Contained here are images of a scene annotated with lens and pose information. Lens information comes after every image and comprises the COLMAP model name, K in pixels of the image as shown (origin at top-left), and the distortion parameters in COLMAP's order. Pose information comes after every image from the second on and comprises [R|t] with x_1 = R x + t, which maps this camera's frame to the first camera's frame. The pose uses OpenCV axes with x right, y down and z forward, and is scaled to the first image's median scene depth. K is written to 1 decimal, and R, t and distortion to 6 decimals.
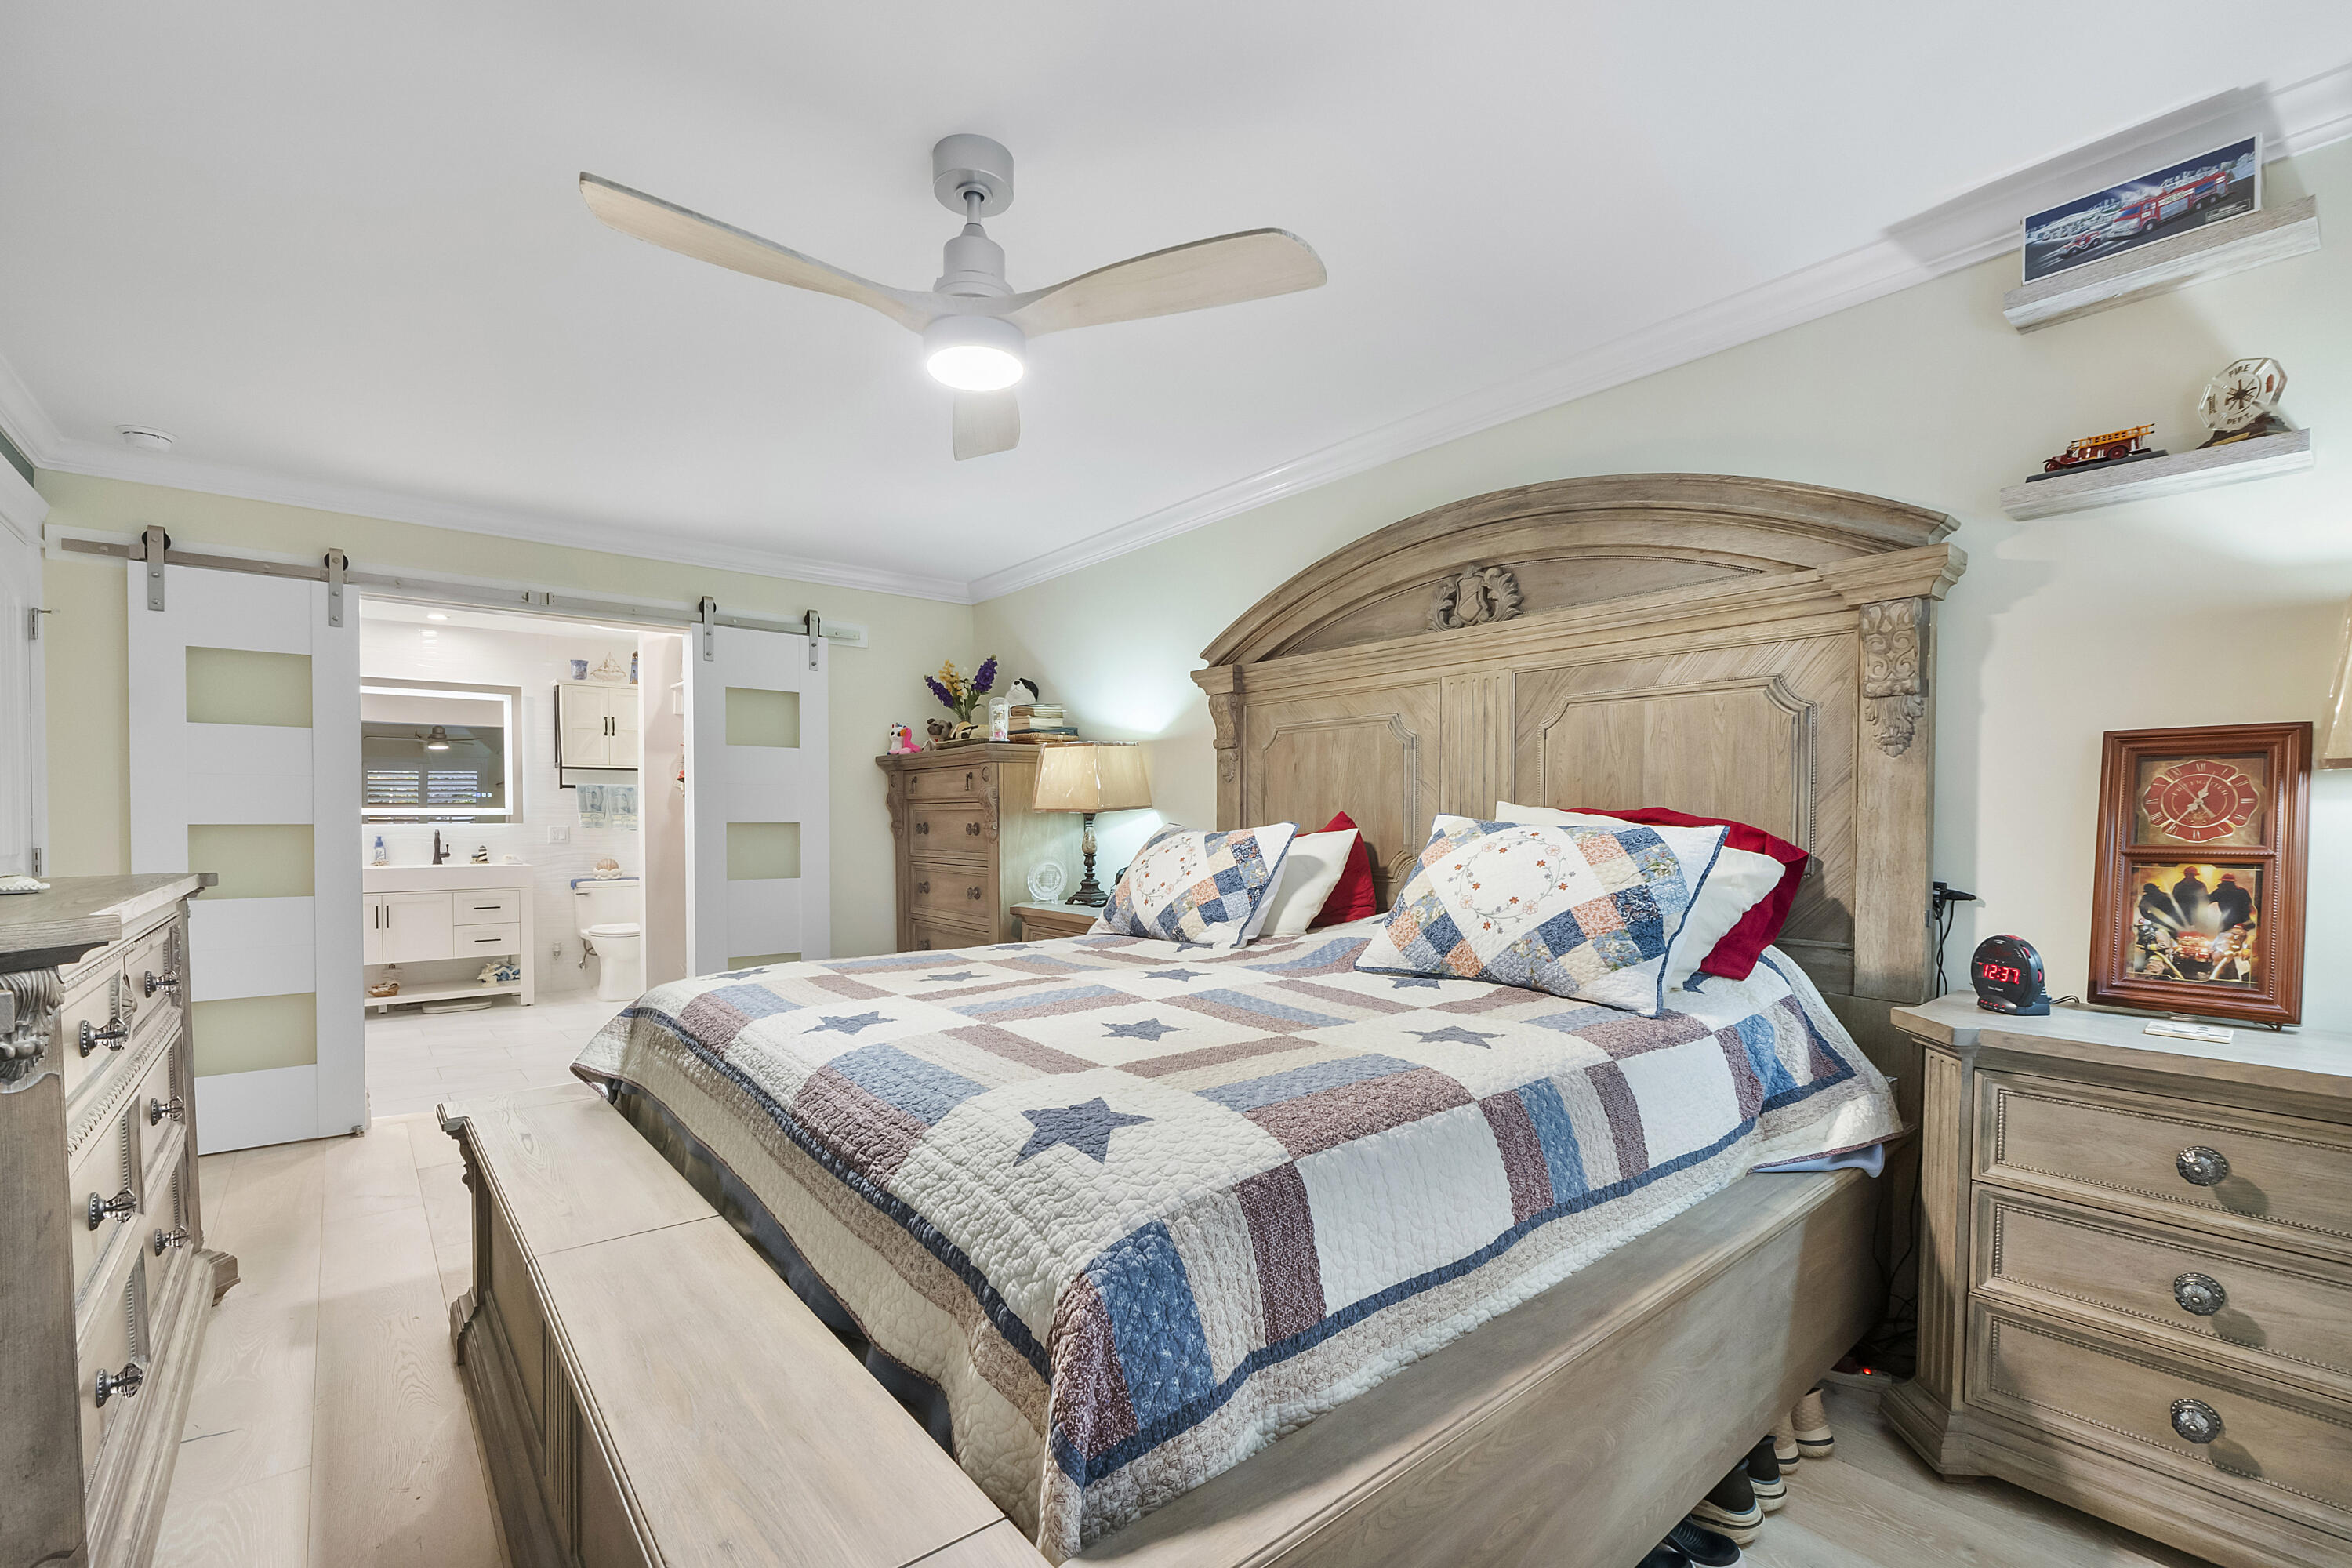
lens RADIAL K [[998.8, 0, 1170.3], [0, 998.8, 840.3], [0, 0, 1]] dist [-0.006880, 0.000188]
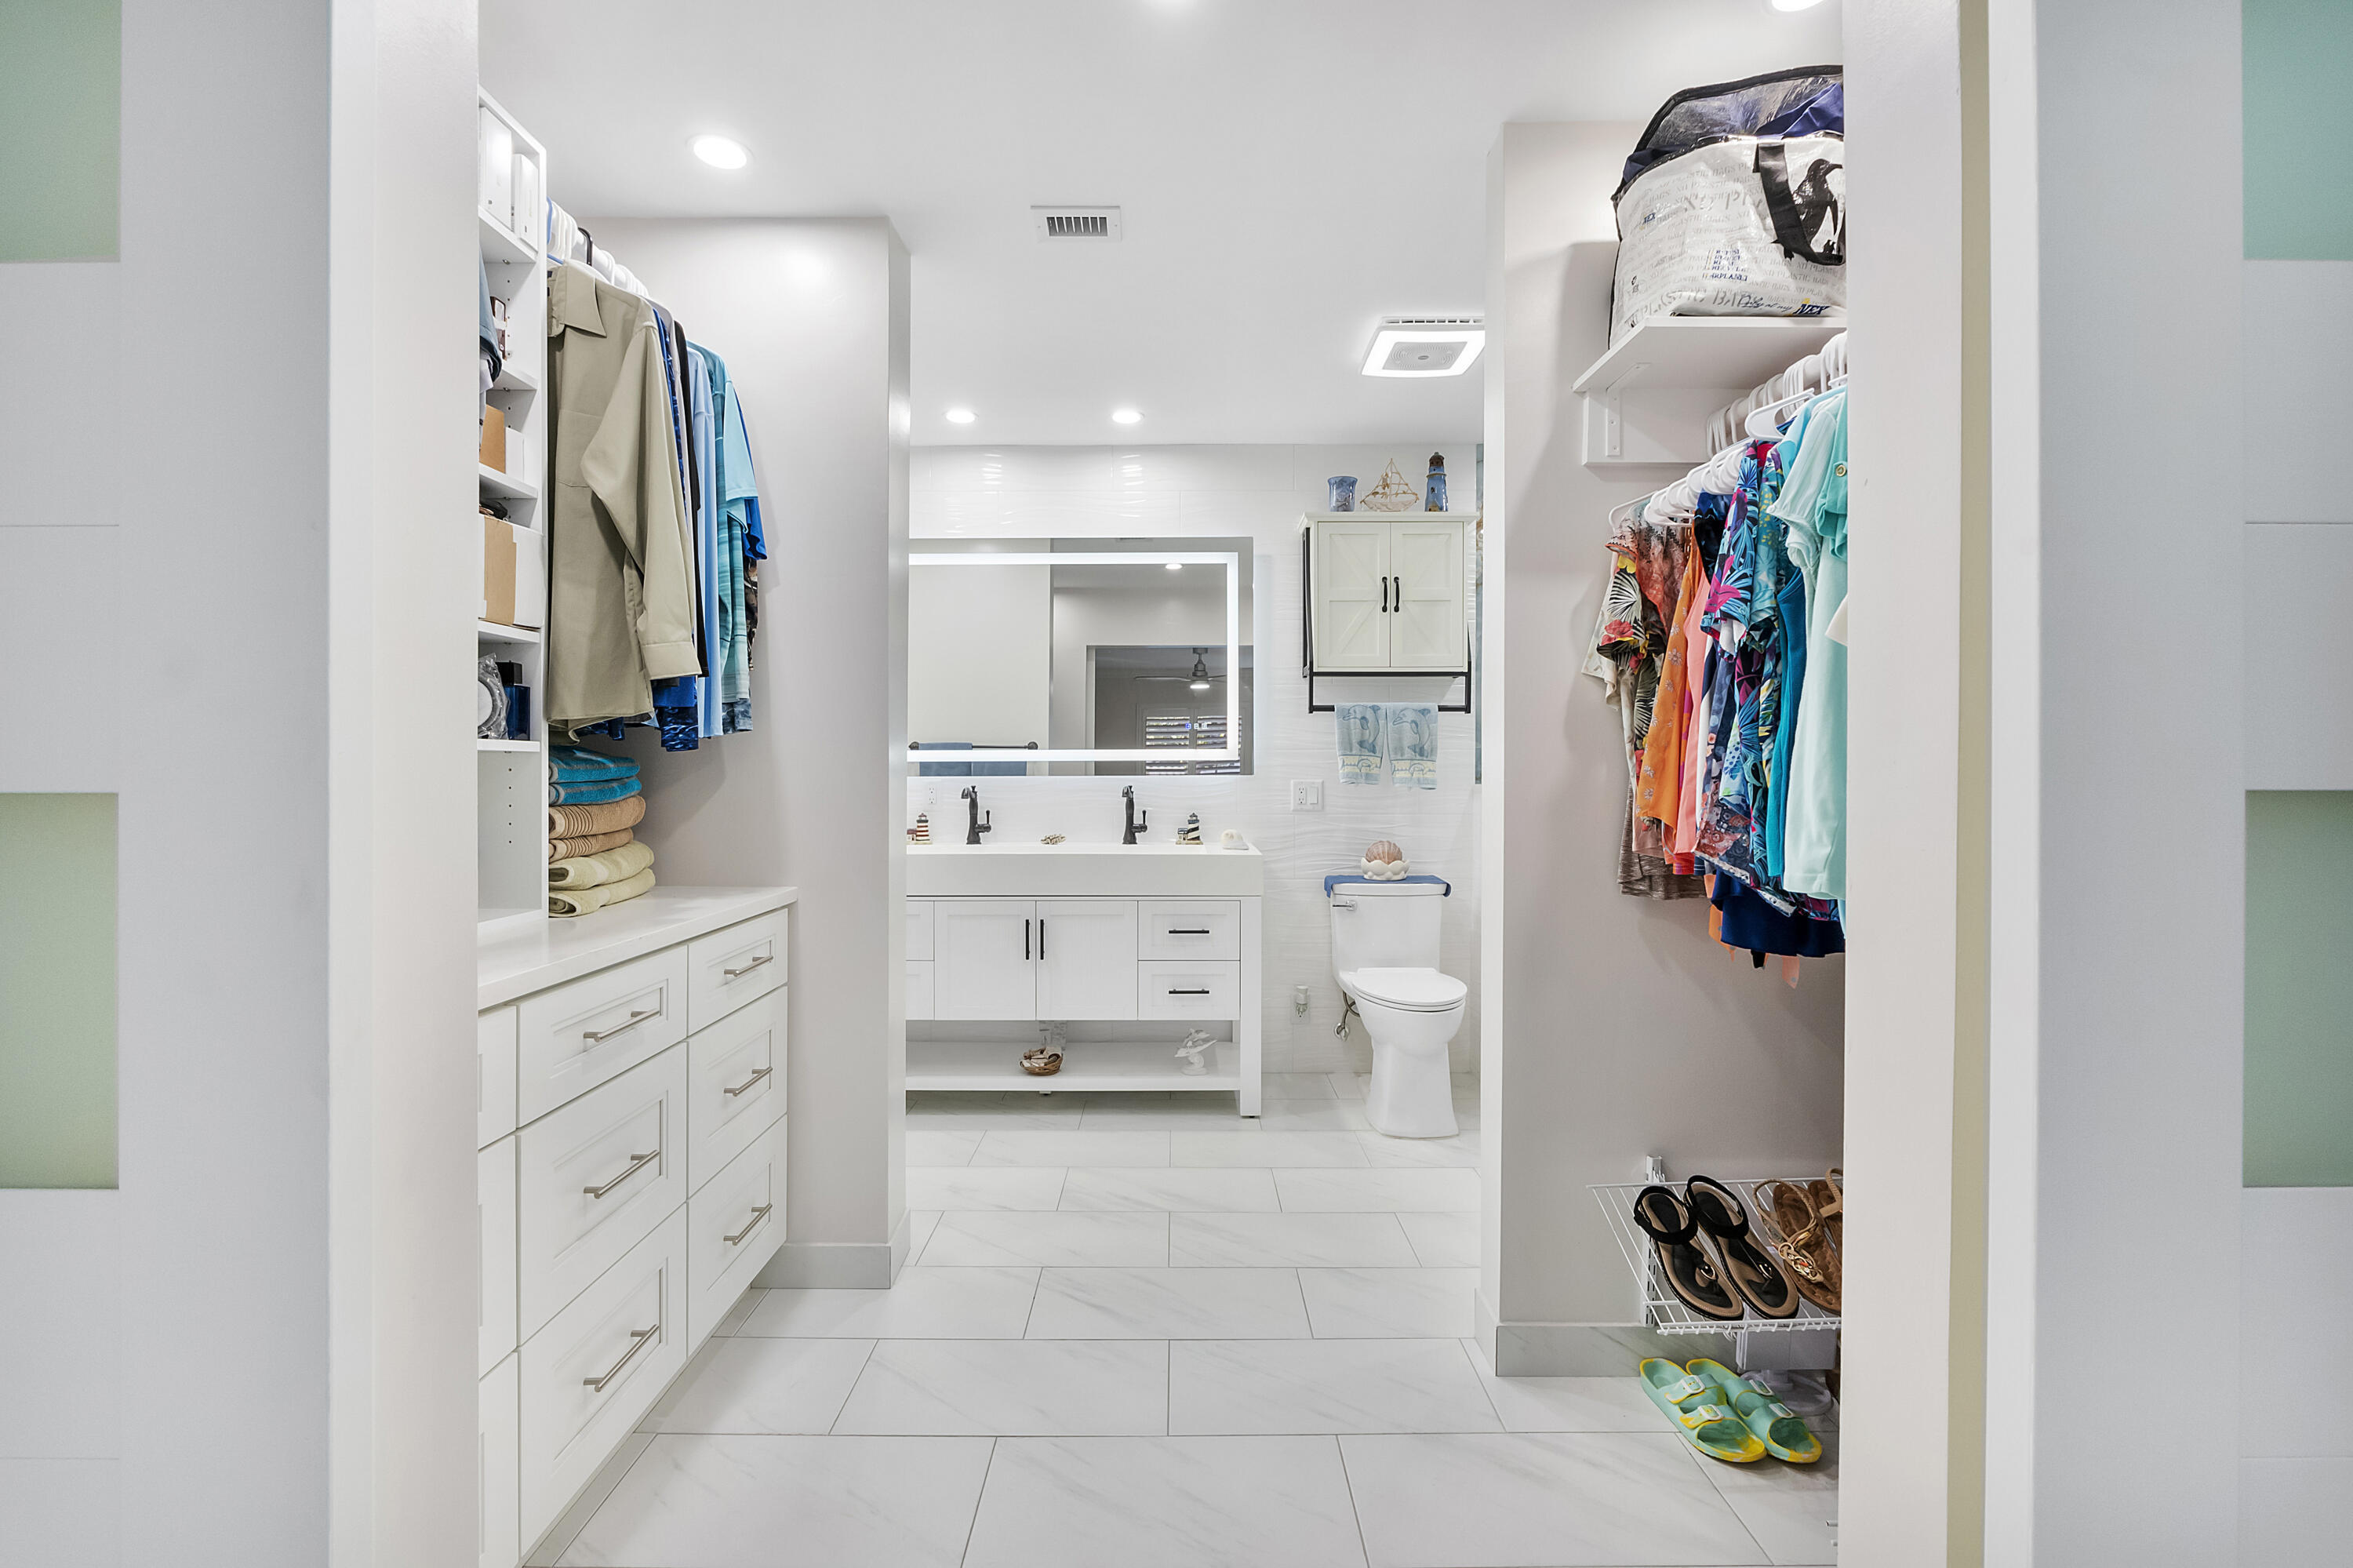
lens RADIAL K [[999.3, 0, 1173.5], [0, 999.3, 770.2], [0, 0, 1]] dist [-0.006880, 0.000188]
pose [[0.766113, 0.001923, -0.642702, -0.189400], [-0.013813, 0.999814, -0.013473, -0.006958], [0.642557, 0.019200, 0.765997, 0.318023]]
